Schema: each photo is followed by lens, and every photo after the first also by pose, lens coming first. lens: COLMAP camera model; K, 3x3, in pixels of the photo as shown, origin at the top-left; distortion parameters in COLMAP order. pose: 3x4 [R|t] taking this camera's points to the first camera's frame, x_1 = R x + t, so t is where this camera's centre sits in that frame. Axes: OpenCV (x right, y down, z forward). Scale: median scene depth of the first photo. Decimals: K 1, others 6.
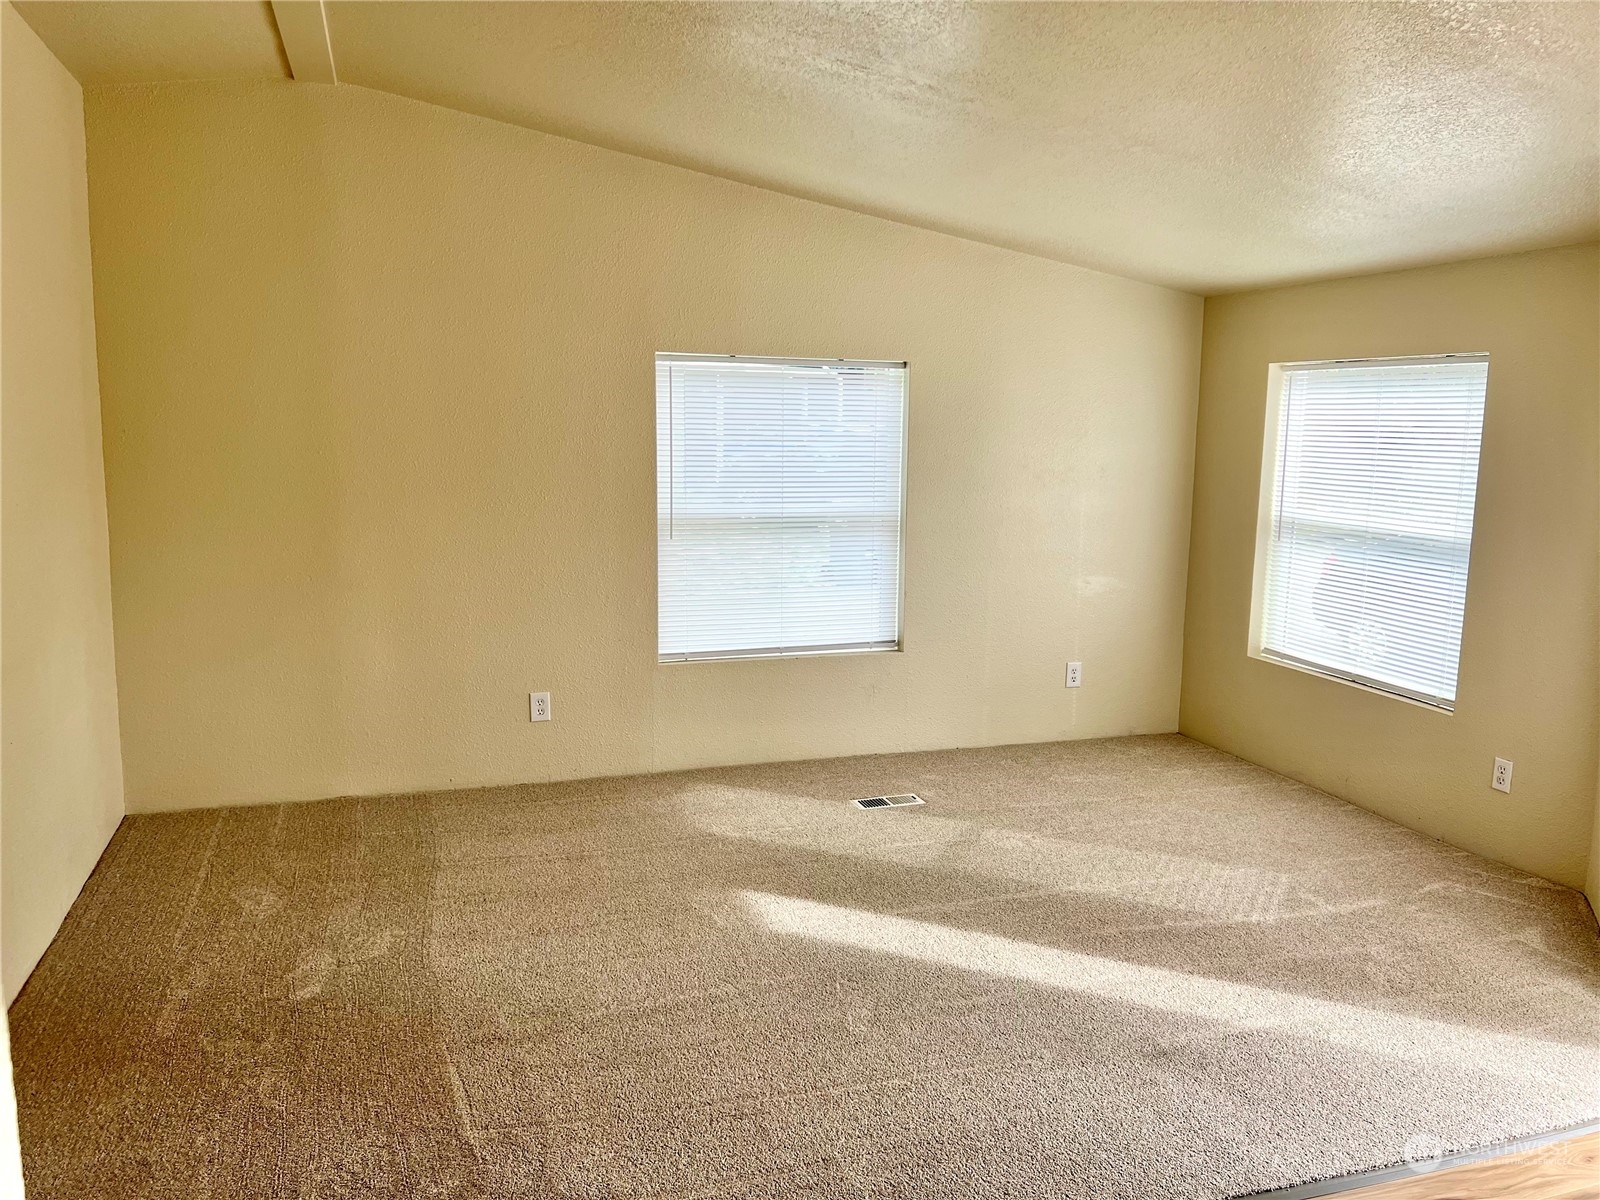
lens RADIAL K [[1189.9, 0, 801.1], [0, 1189.9, 601.7], [0, 0, 1]] dist [0.002480, 0.000706]
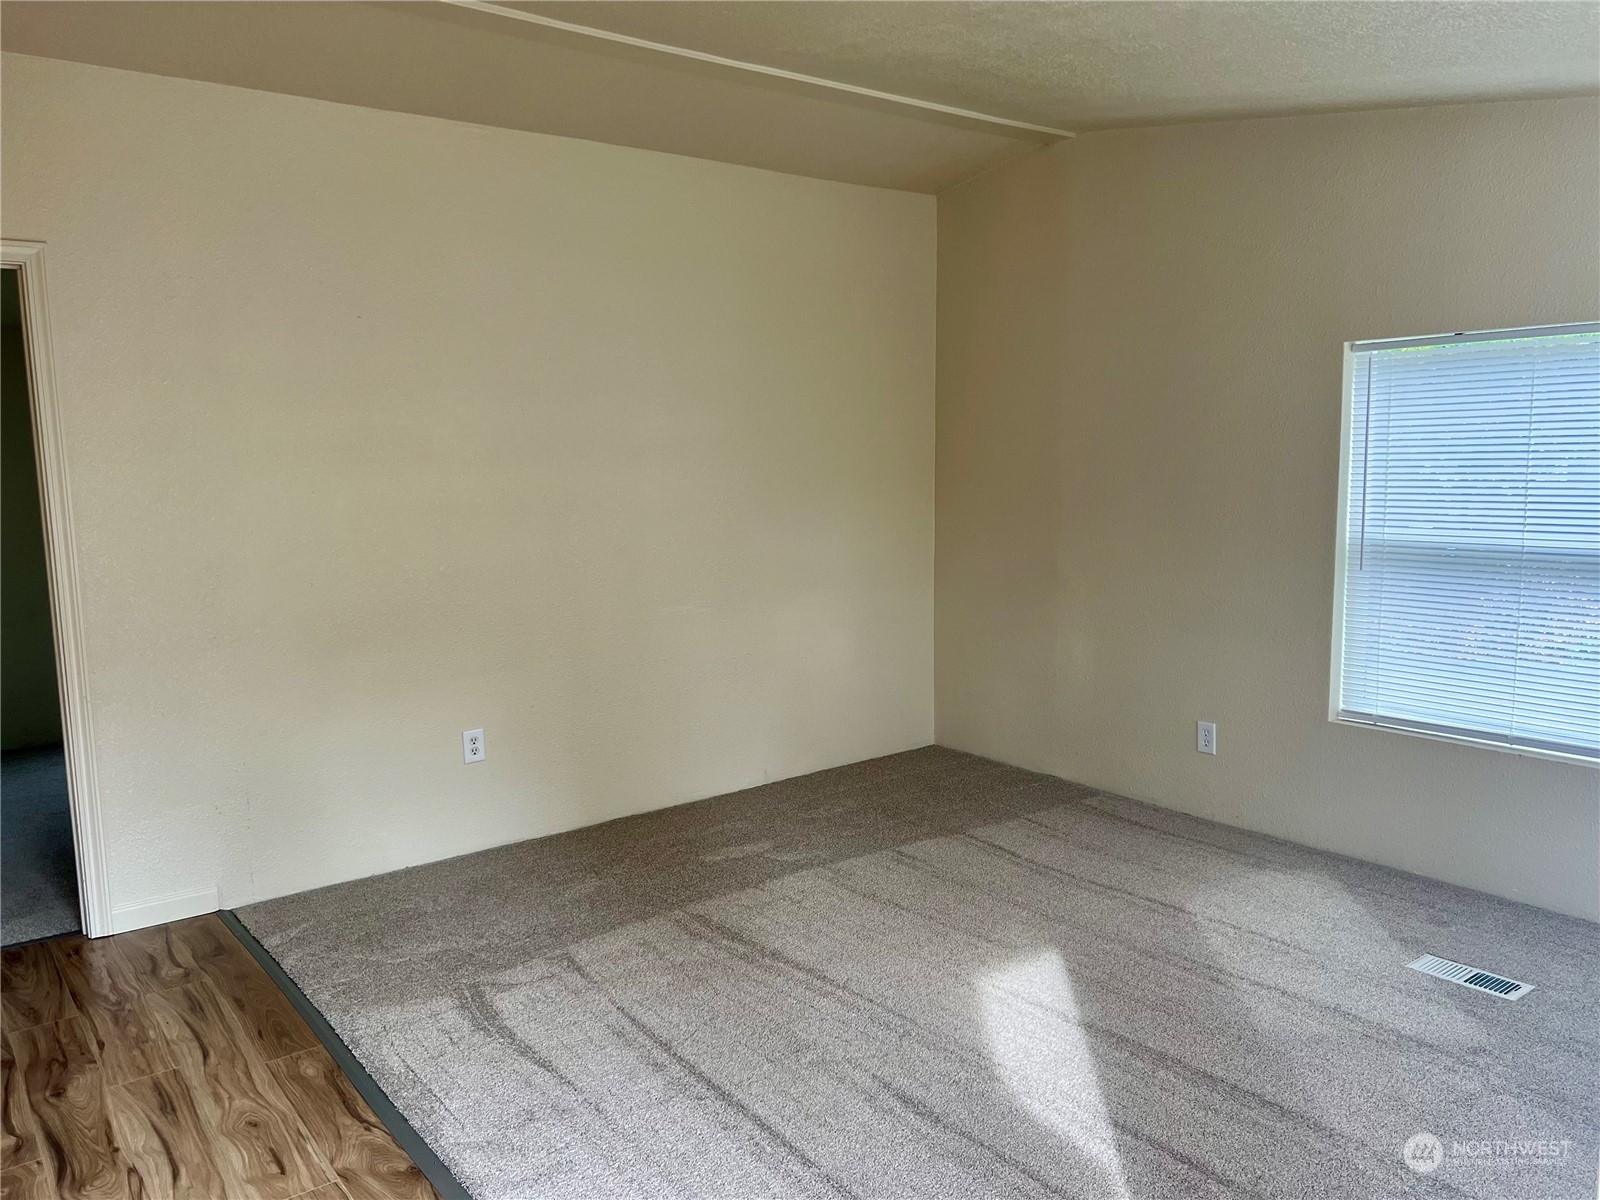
lens RADIAL K [[1189.9, 0, 801.1], [0, 1189.9, 601.7], [0, 0, 1]] dist [0.002480, 0.000706]
pose [[0.324488, 0.103934, -0.940162, 0.551068], [-0.120976, 0.990342, 0.067728, -0.042048], [0.938122, 0.091760, 0.333928, 0.390090]]
